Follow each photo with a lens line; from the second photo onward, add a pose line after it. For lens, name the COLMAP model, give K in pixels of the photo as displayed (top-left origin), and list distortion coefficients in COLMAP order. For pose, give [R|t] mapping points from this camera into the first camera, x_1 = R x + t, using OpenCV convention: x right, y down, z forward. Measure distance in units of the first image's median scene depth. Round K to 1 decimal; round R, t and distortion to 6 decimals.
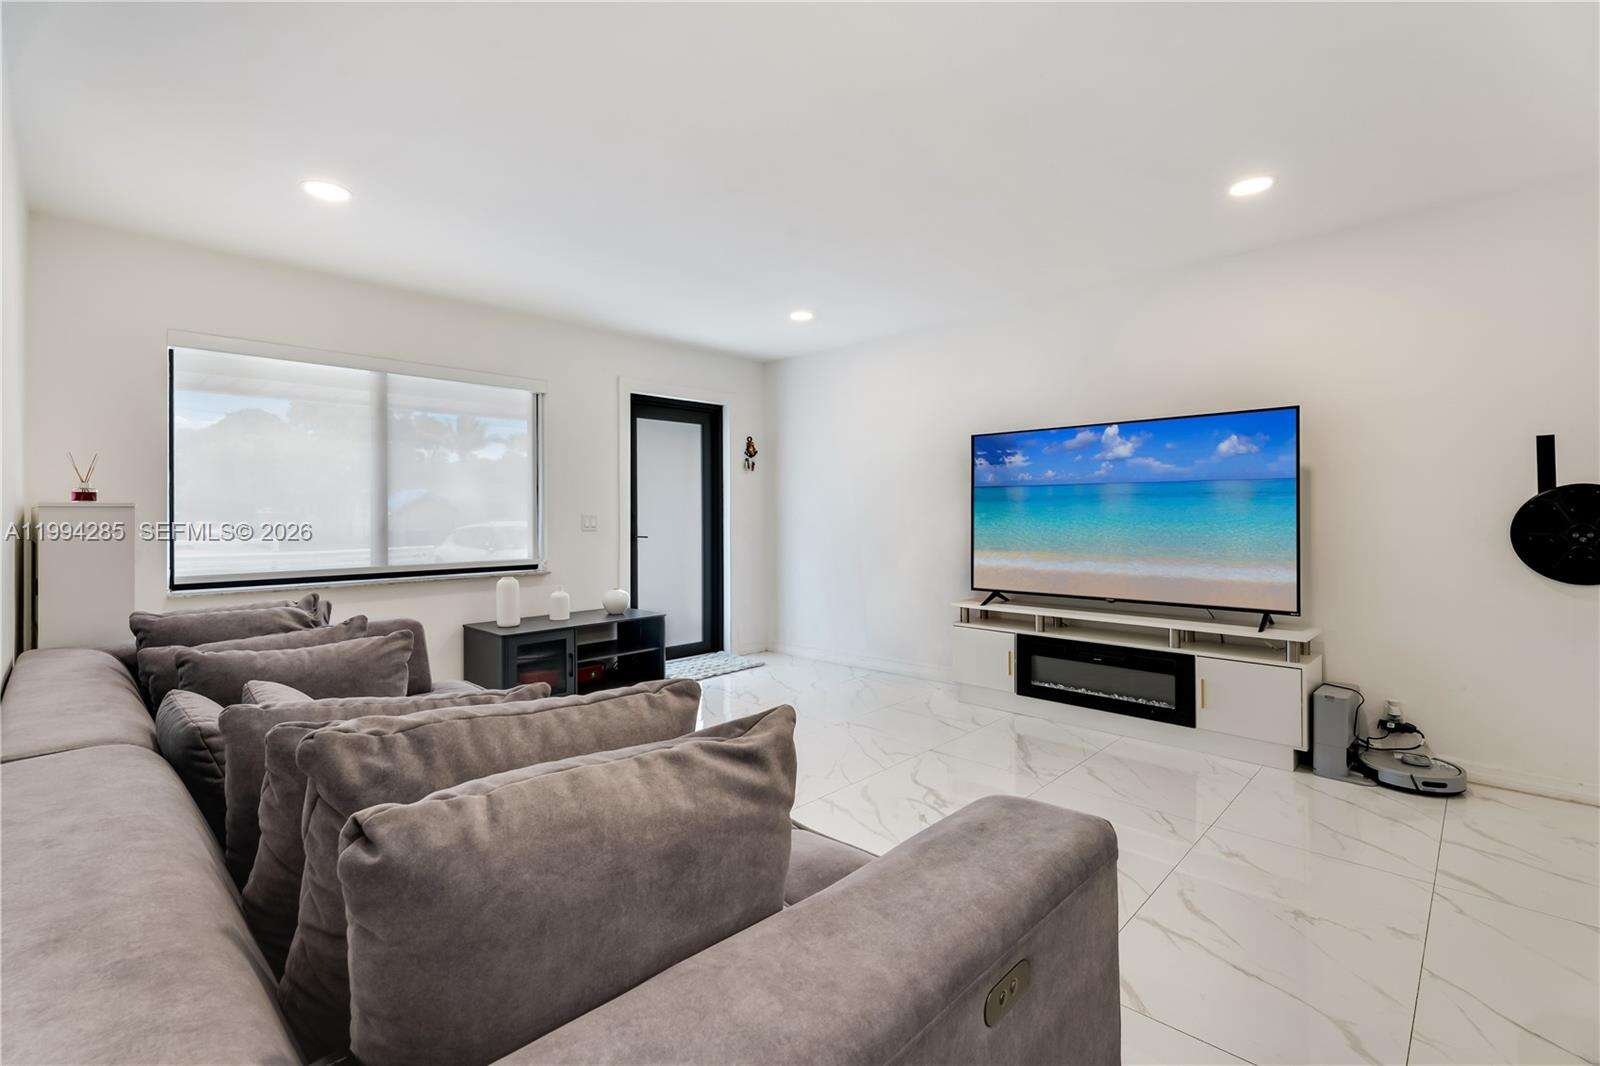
lens RADIAL K [[709.7, 0, 795.0], [0, 709.7, 519.6], [0, 0, 1]] dist [0.004216, -0.001235]
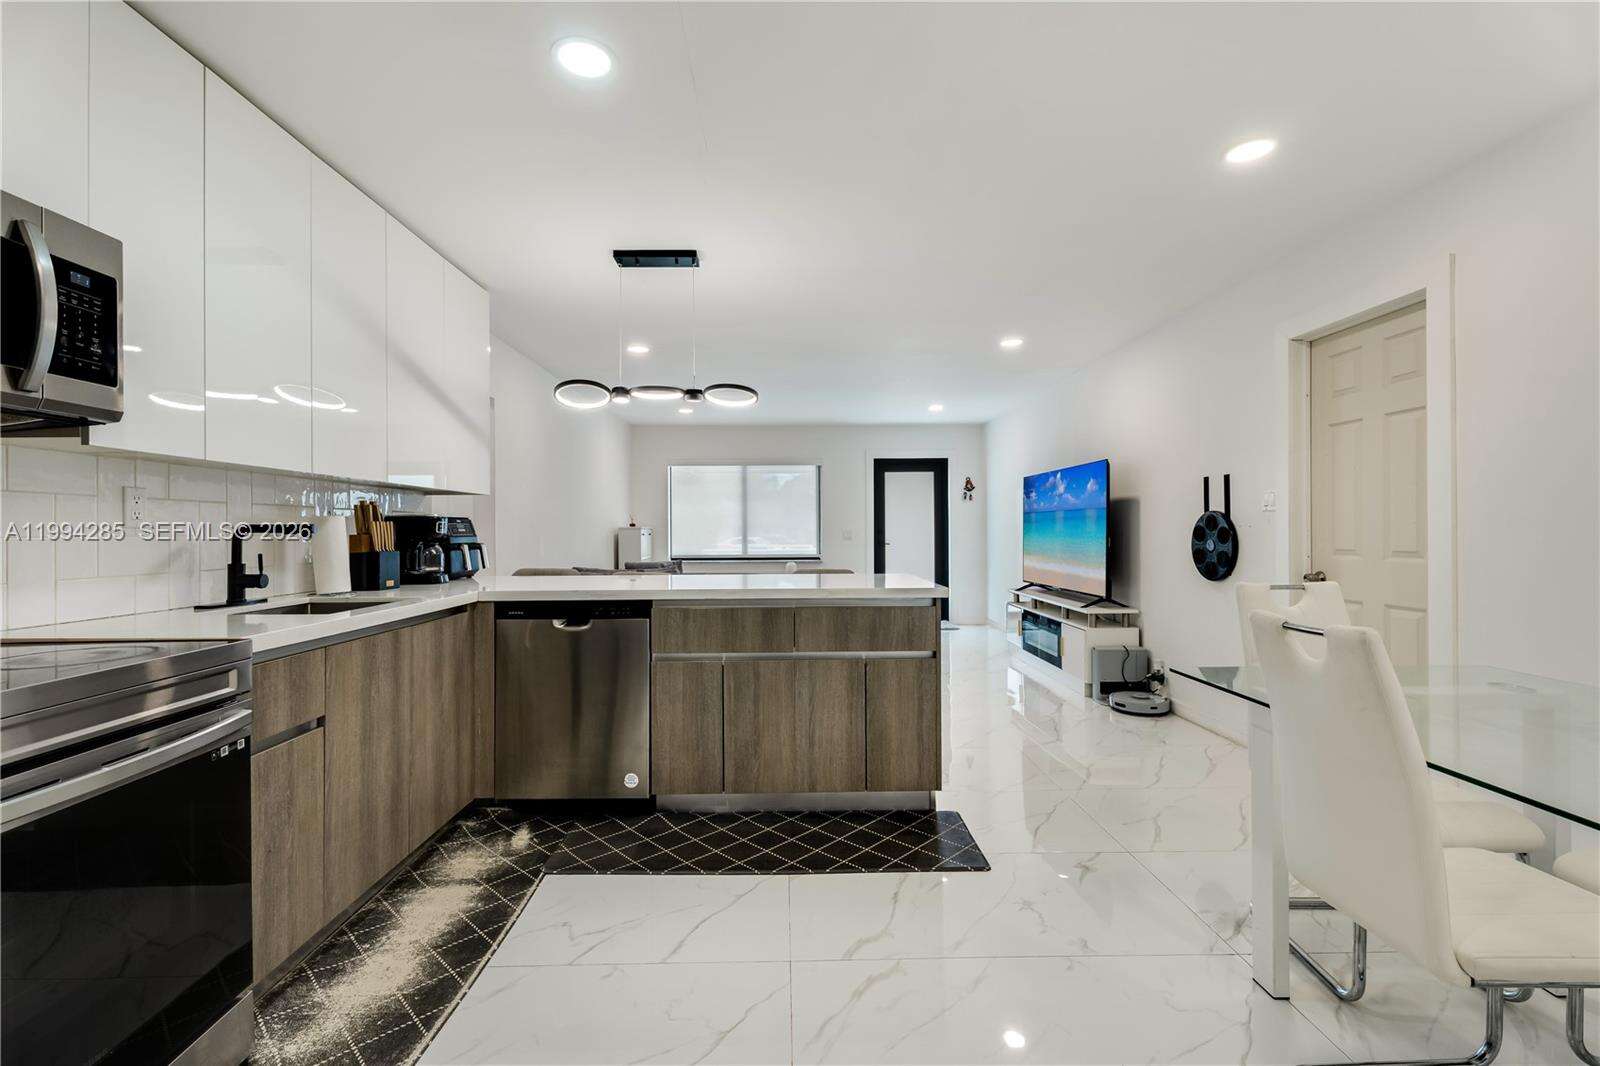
lens RADIAL K [[709.7, 0, 798.3], [0, 709.7, 529.4], [0, 0, 1]] dist [0.004216, -0.001235]
pose [[0.715007, 0.000879, -0.699117, 0.944757], [-0.004319, 0.999986, -0.003160, -0.004359], [0.699104, 0.005279, 0.715000, -0.387335]]
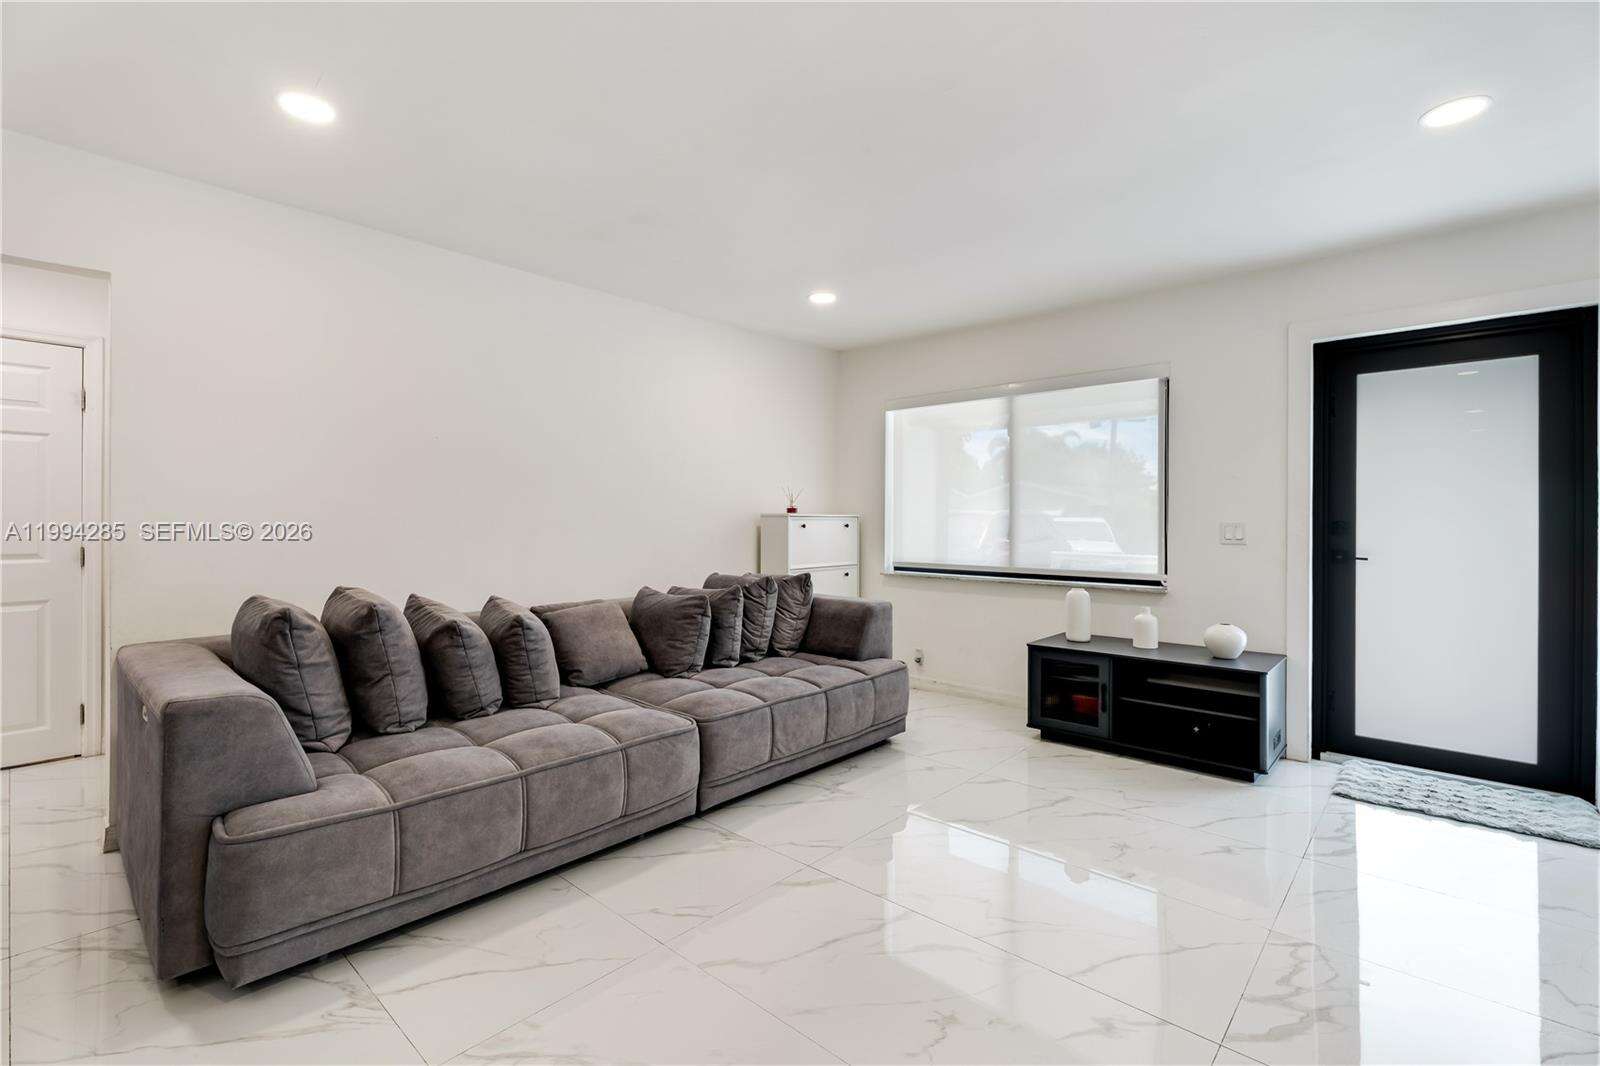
lens RADIAL K [[709.7, 0, 785.6], [0, 709.7, 529.4], [0, 0, 1]] dist [0.004216, -0.001235]
pose [[0.028910, 0.017818, -0.999423, 0.496775], [-0.011416, 0.999782, 0.017494, -0.009012], [0.999517, 0.010904, 0.029108, 0.549266]]
